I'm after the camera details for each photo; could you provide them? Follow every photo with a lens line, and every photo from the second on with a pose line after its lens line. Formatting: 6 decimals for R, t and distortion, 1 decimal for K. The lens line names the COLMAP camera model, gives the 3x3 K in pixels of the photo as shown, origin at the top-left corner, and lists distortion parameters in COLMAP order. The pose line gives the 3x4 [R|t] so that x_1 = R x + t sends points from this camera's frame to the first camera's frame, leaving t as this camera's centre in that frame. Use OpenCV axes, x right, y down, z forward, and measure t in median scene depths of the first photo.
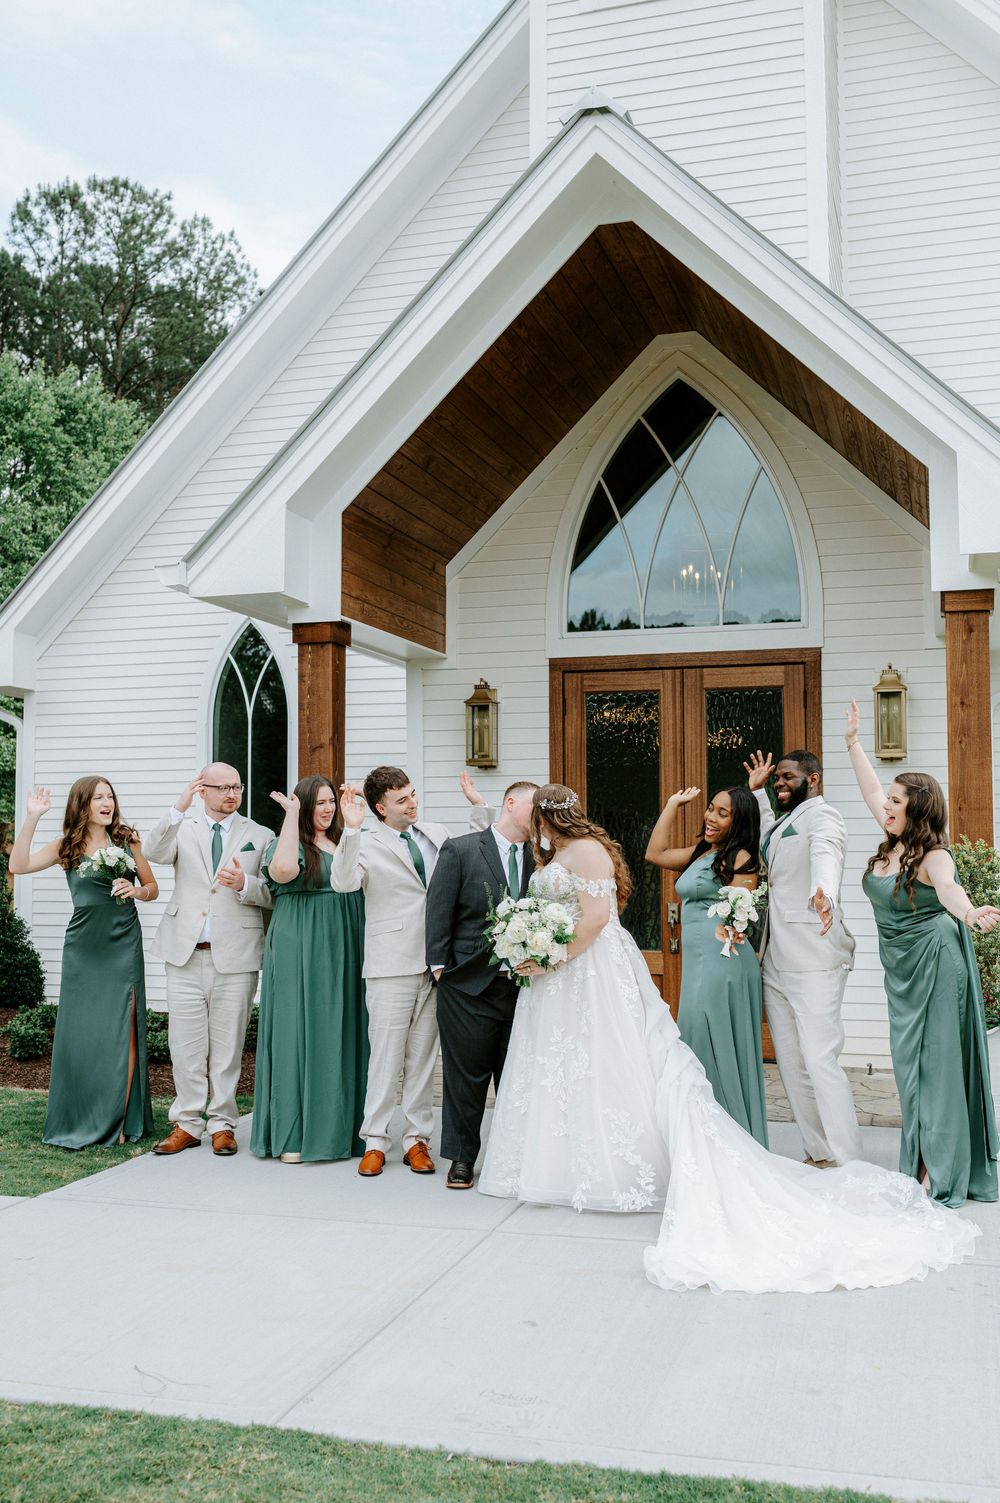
lens RADIAL K [[1465.9, 0, 500.0], [0, 1465.9, 751.5], [0, 0, 1]] dist [0.008069, 0.001012]
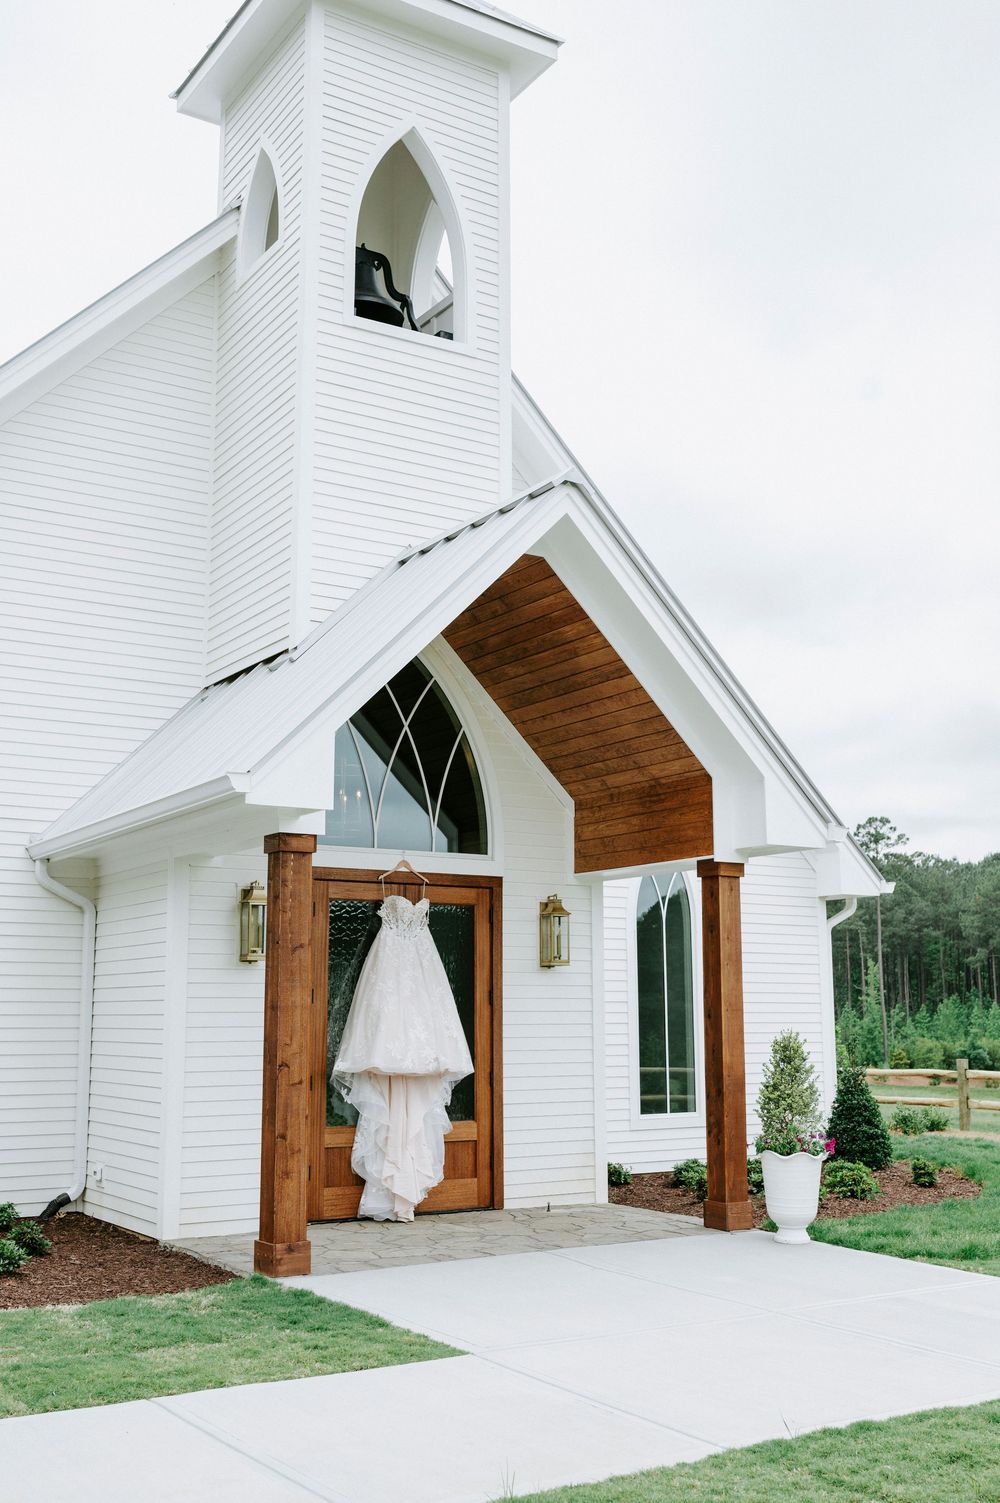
lens RADIAL K [[1548.5, 0, 500.0], [0, 1548.5, 751.5], [0, 0, 1]] dist [0.008657, 0.000280]
pose [[0.654178, 0.128257, 0.745387, -0.794517], [-0.050107, 0.990701, -0.126492, -0.007786], [-0.754679, 0.045399, 0.654521, 0.103480]]
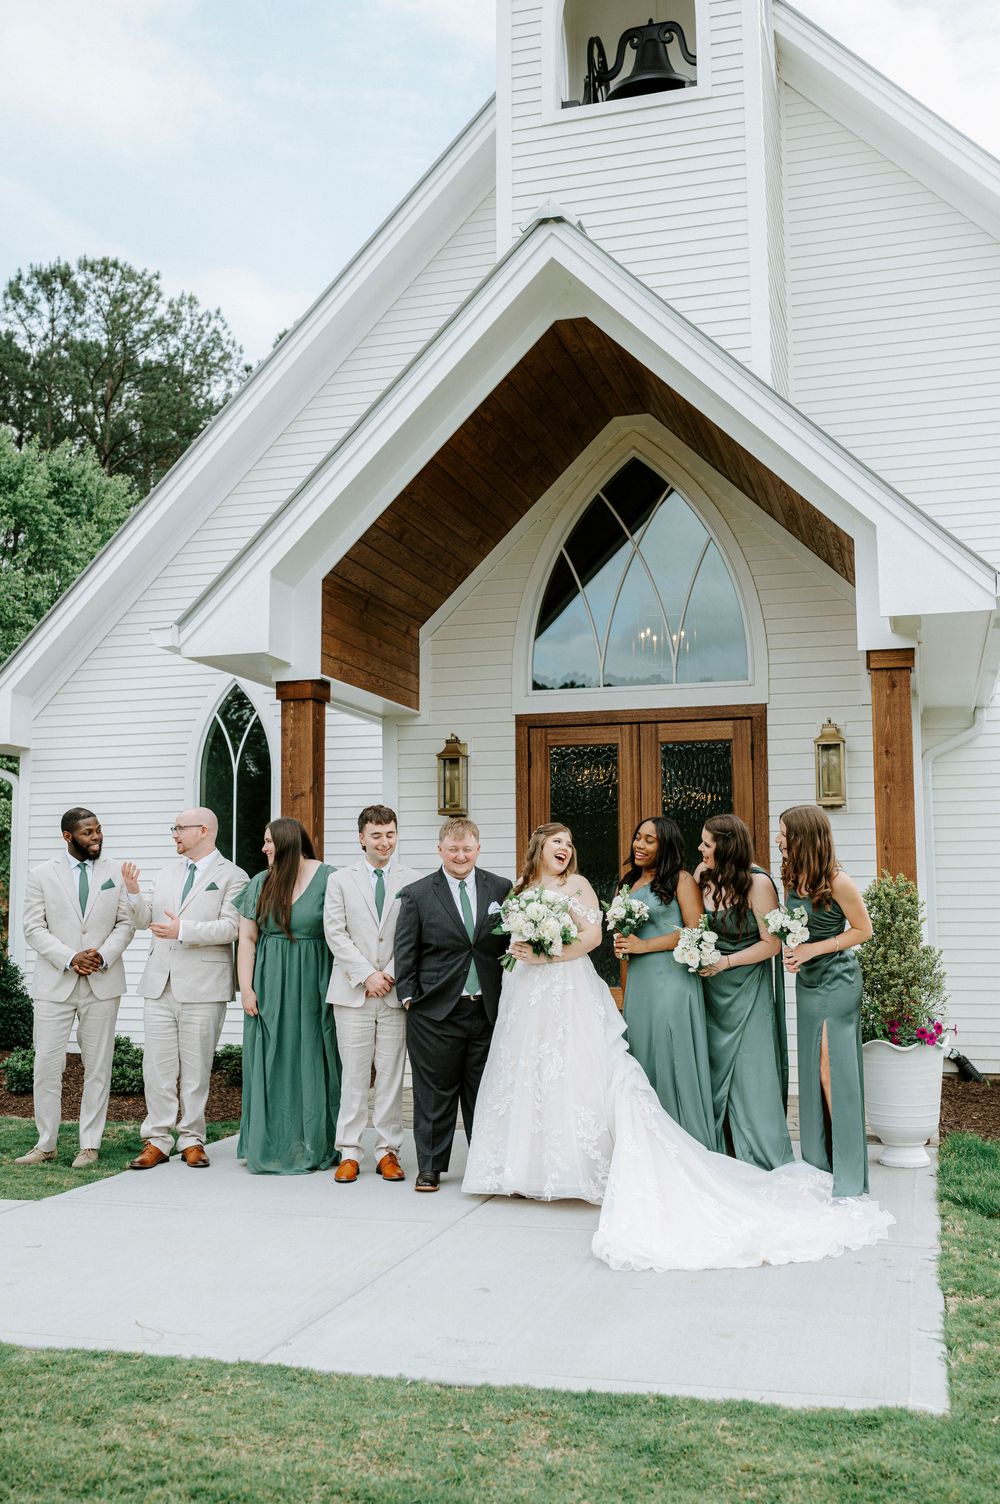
lens RADIAL K [[1455.8, 0, 500.0], [0, 1455.8, 752.0], [0, 0, 1]] dist [0.011291, -0.002732]
pose [[0.999919, -0.002412, 0.012473, 0.009109], [0.002960, 0.999023, -0.044104, 0.011060], [-0.012355, 0.044138, 0.998949, -0.065590]]
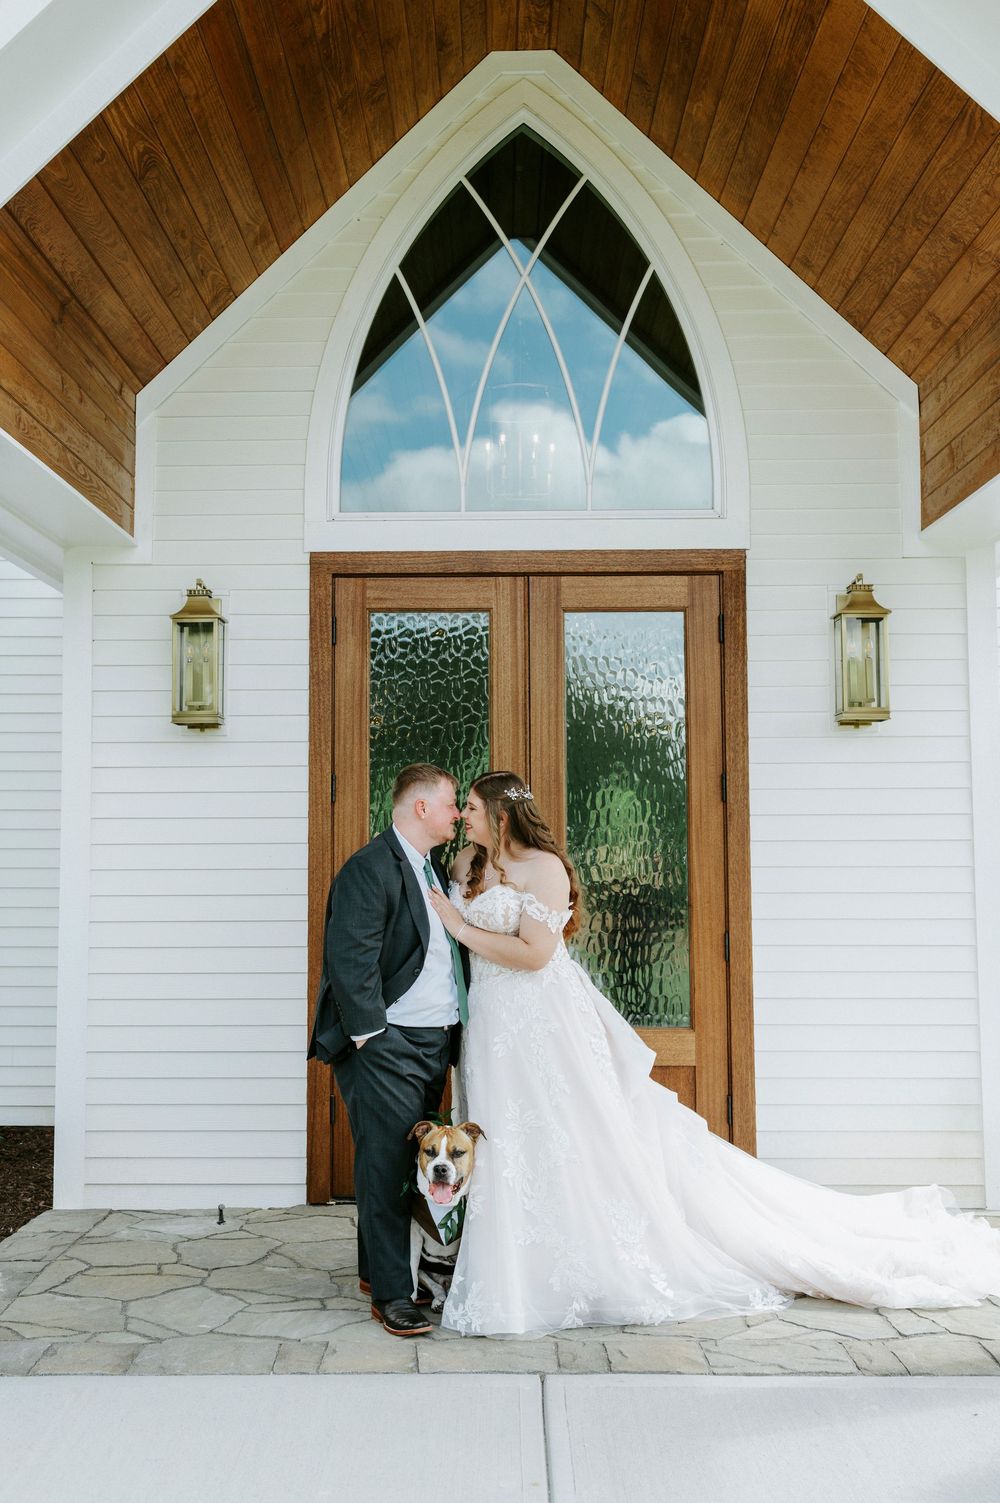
lens RADIAL K [[1501.8, 0, 454.9], [0, 1501.8, 730.2], [0, 0, 1]] dist [0.004300, -0.004195]
pose [[0.964331, 0.021525, 0.263824, -0.074983], [-0.017630, 0.999698, -0.017122, 0.021423], [-0.264113, 0.011860, 0.964419, 0.390223]]
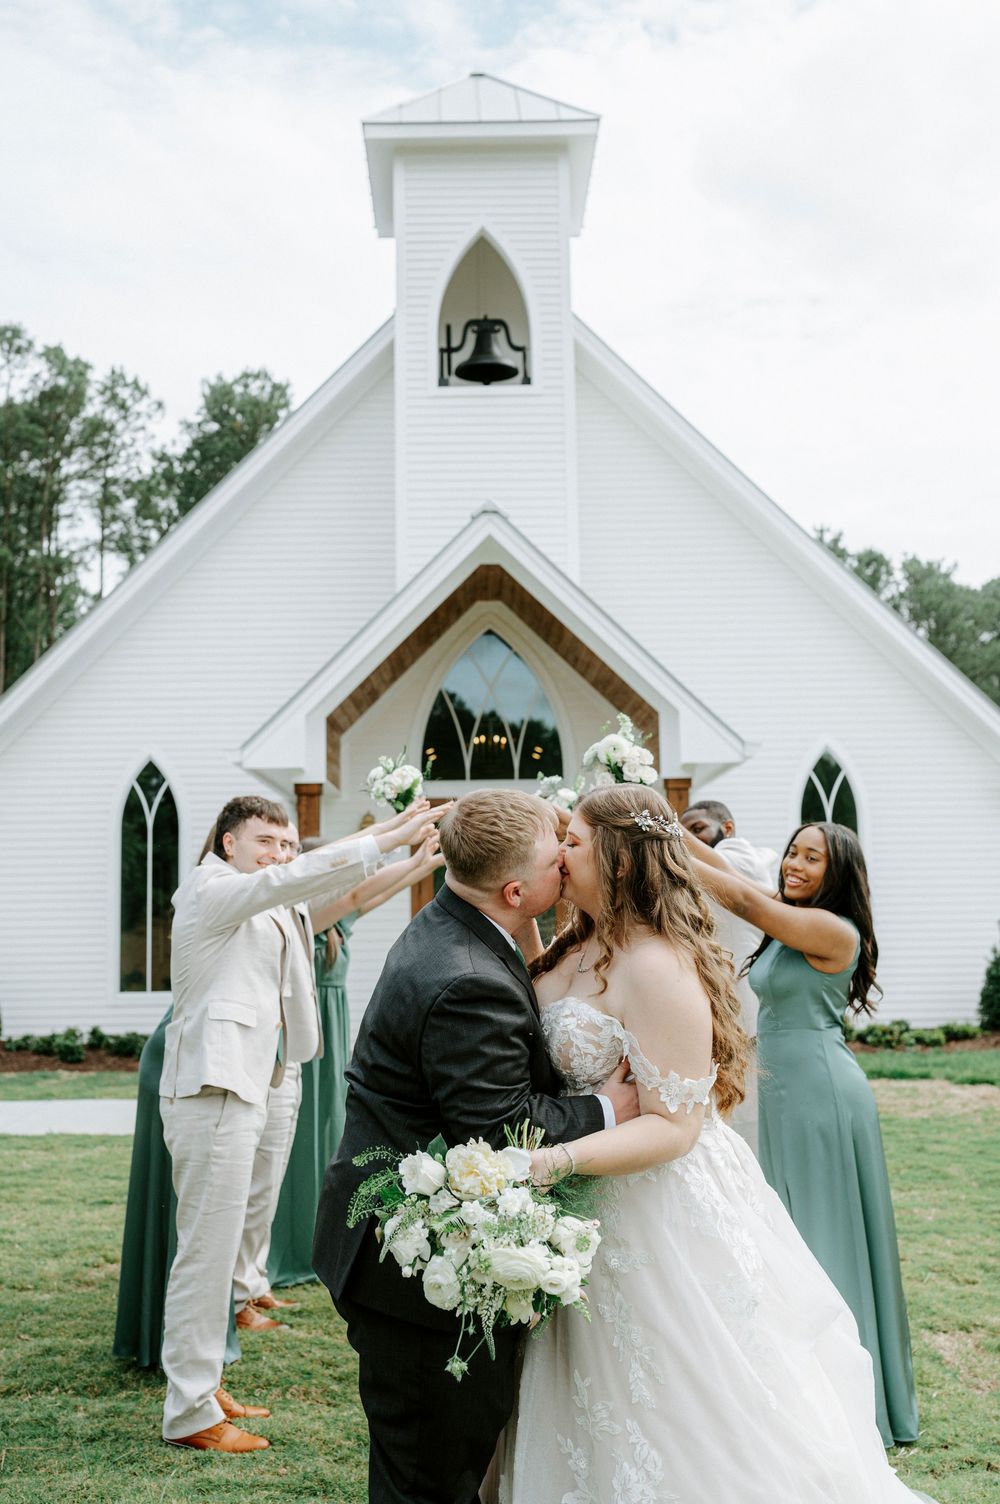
lens RADIAL K [[1549.6, 0, 500.0], [0, 1549.6, 752.0], [0, 0, 1]] dist [0.008657, 0.000280]
pose [[0.951260, 0.020840, 0.307685, -0.405403], [-0.006078, 0.998787, -0.048859, -0.032808], [-0.308330, 0.044608, 0.950233, -0.655785]]
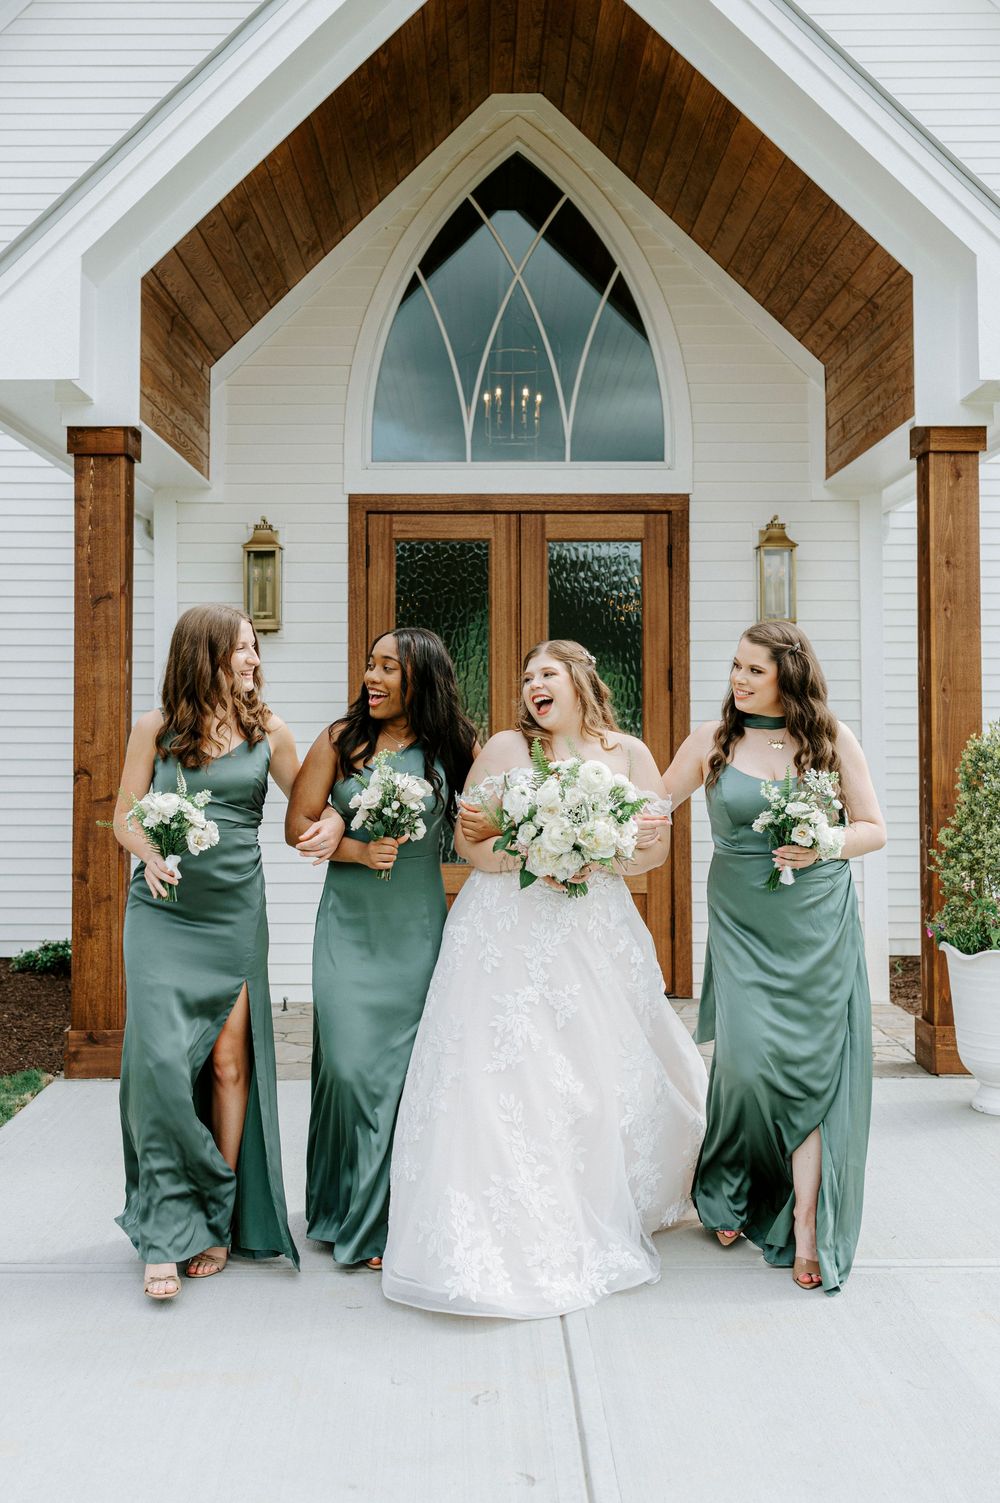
lens RADIAL K [[1651.3, 0, 471.8], [0, 1651.3, 663.0], [0, 0, 1]] dist [0.003329, 0.006378]
pose [[0.957463, 0.013975, 0.288217, -0.161686], [-0.020279, 0.999616, 0.018900, 0.008900], [-0.287842, -0.023941, 0.957379, 0.139553]]
